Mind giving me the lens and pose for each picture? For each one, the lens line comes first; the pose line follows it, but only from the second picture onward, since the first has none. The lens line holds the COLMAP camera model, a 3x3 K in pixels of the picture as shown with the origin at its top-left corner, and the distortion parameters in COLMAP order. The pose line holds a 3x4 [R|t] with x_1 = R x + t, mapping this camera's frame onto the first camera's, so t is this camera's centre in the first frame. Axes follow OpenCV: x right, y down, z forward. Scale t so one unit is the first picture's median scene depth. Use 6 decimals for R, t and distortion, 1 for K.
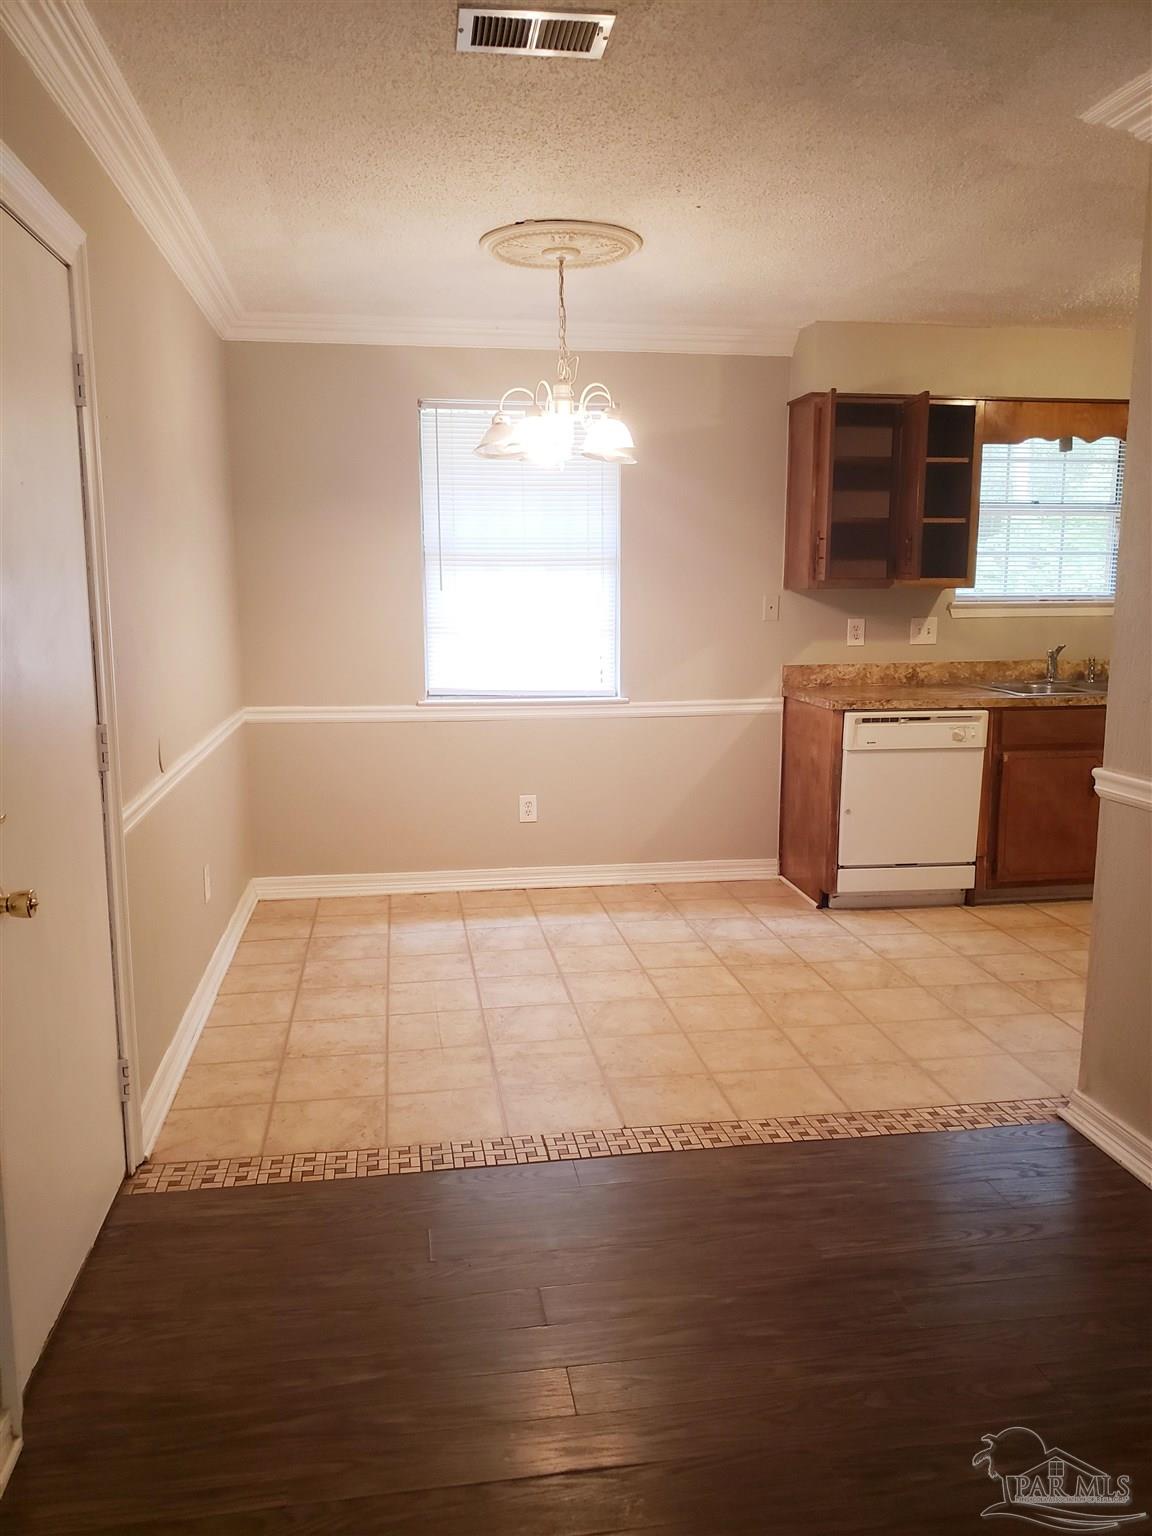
lens RADIAL K [[1200.9, 0, 576.6], [0, 1200.9, 768.7], [0, 0, 1]] dist [0.054697, -0.064742]
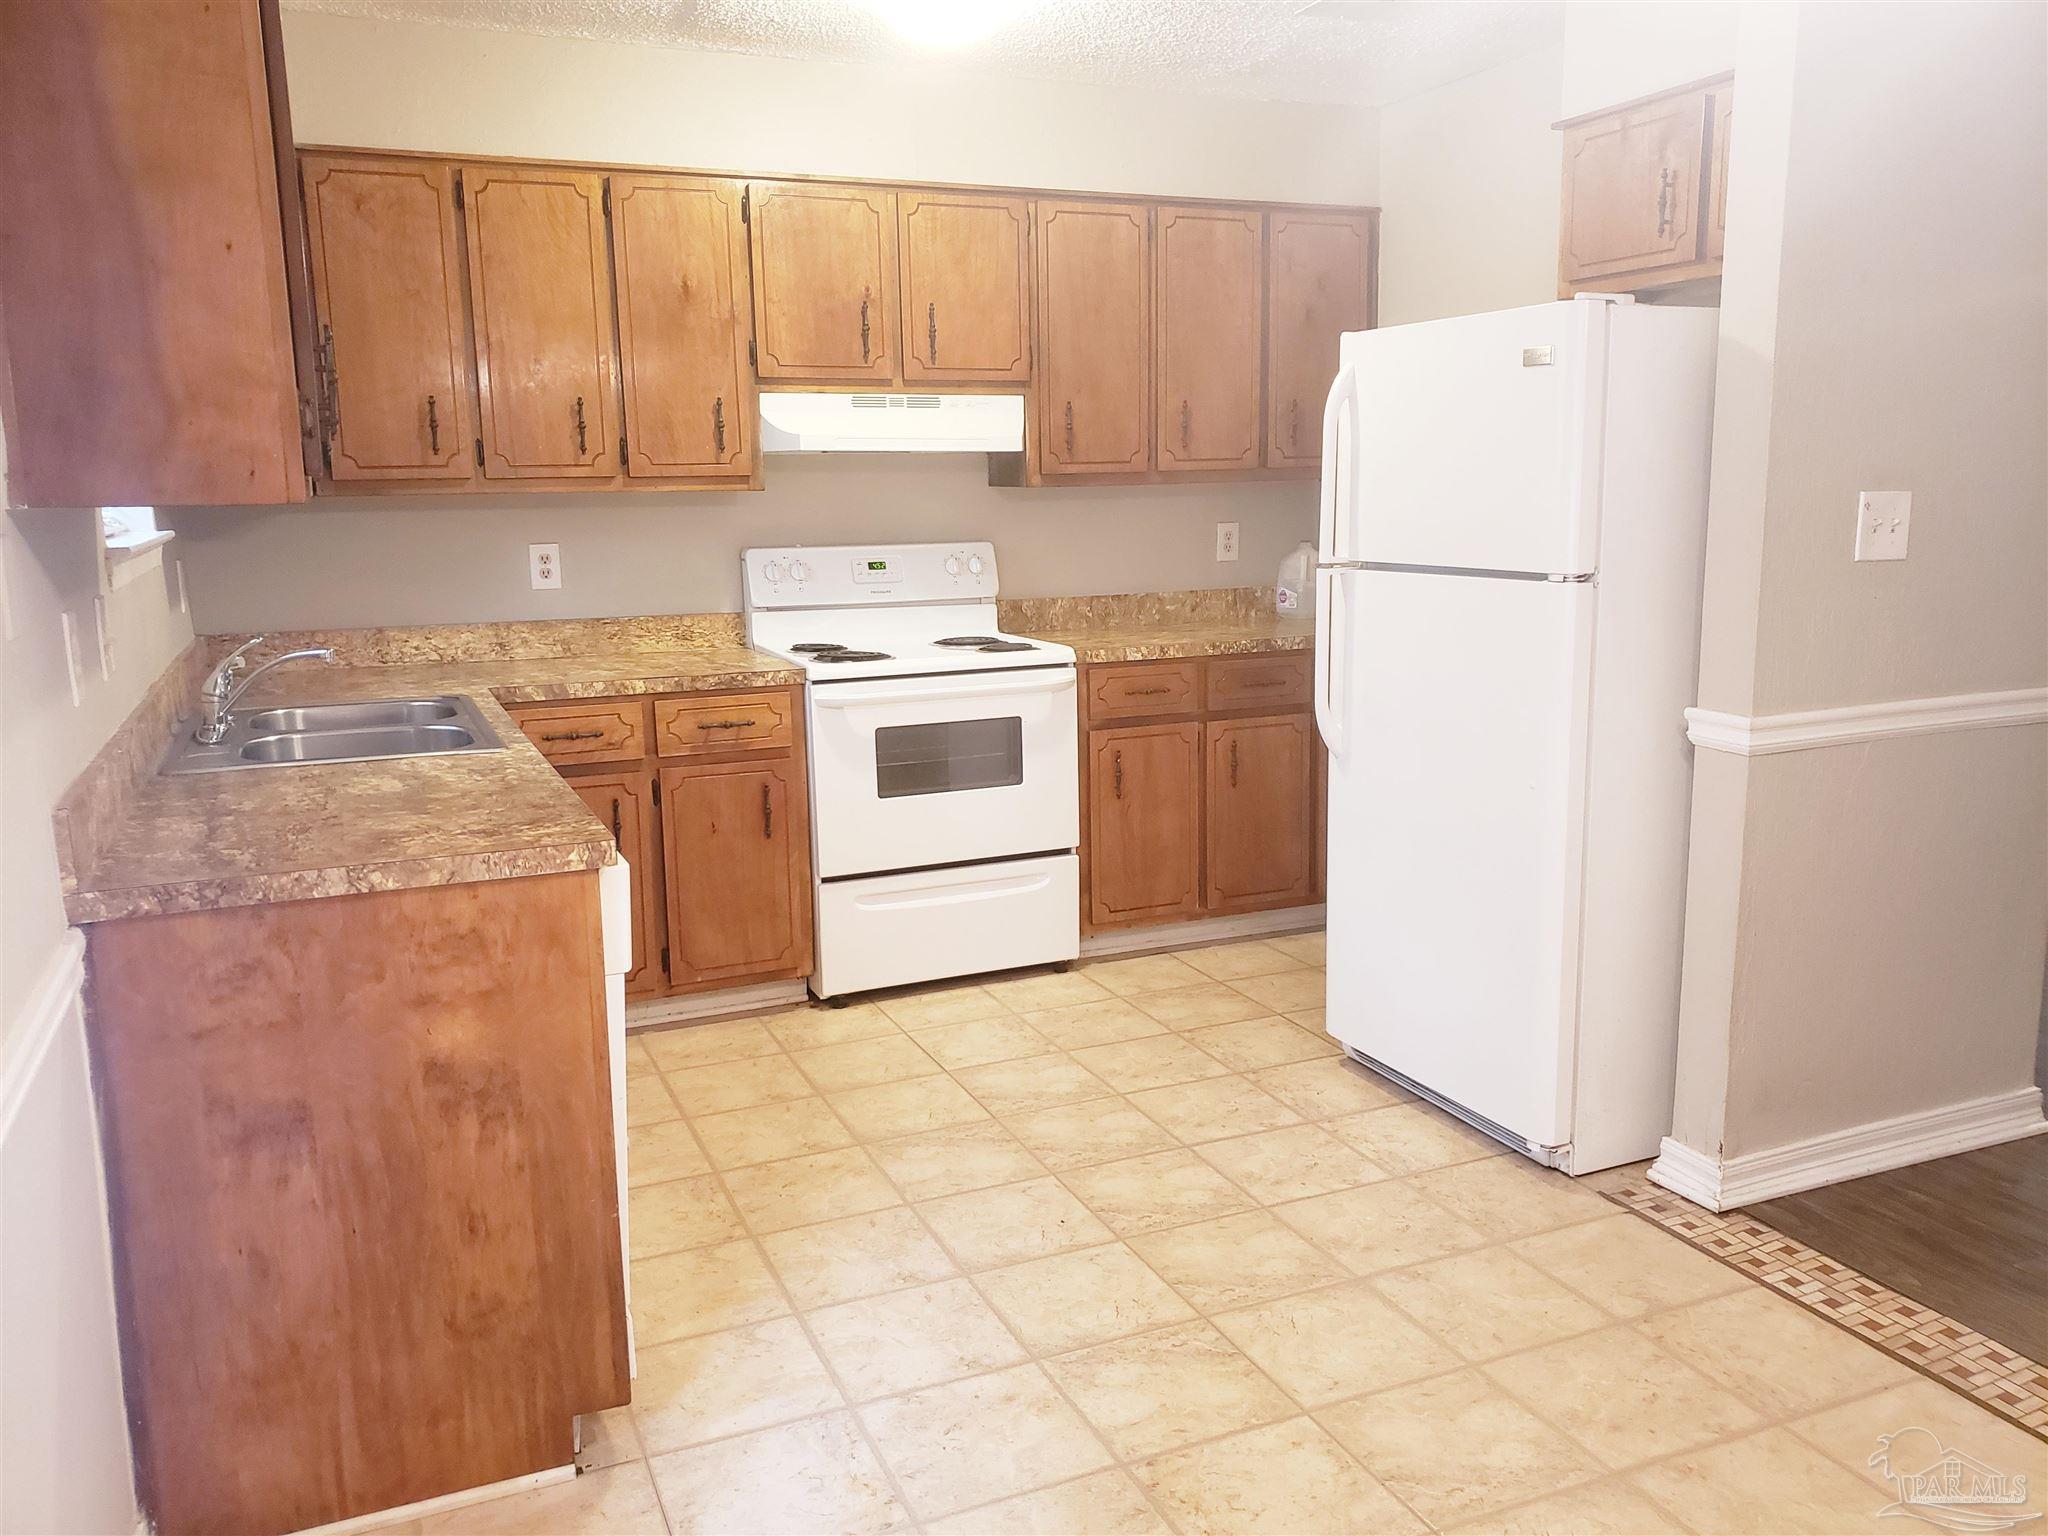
lens RADIAL K [[1601.2, 0, 1028.9], [0, 1601.2, 768.9], [0, 0, 1]] dist [0.054697, -0.064742]
pose [[-0.259556, -0.161329, 0.952157, -0.250626], [0.166515, 0.963705, 0.208677, -0.161305], [-0.951264, 0.212712, -0.223272, 1.084146]]
